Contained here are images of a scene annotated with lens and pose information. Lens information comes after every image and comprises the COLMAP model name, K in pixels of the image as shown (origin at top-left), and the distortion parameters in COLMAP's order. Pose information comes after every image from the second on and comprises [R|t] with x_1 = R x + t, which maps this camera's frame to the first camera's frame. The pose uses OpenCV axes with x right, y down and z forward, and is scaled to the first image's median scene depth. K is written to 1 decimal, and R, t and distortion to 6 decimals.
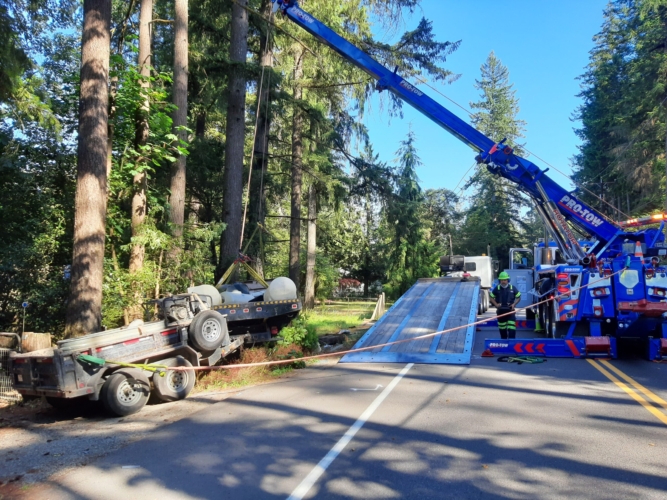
lens RADIAL K [[506.5, 0, 333.5], [0, 506.5, 250.0], [0, 0, 1]] dist [0.077017, -0.115179]
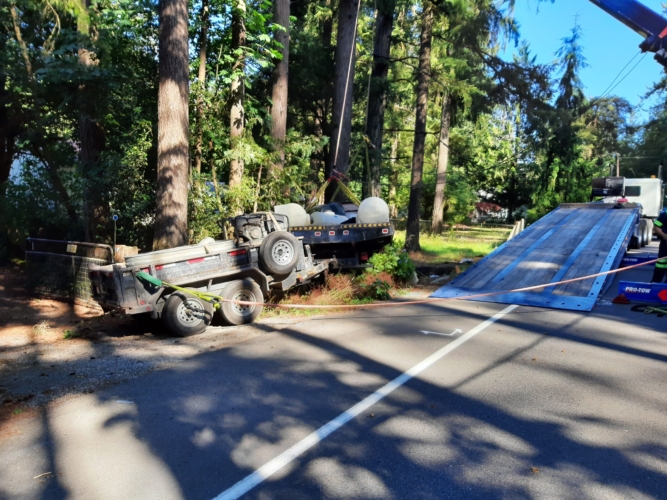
lens RADIAL K [[526.9, 0, 333.5], [0, 526.9, 250.0], [0, 0, 1]] dist [0.085624, -0.136813]
pose [[0.965425, 0.048906, -0.256051, 0.076036], [-0.010186, 0.988571, 0.150410, 0.008092], [0.260481, -0.142601, 0.954890, 0.105173]]
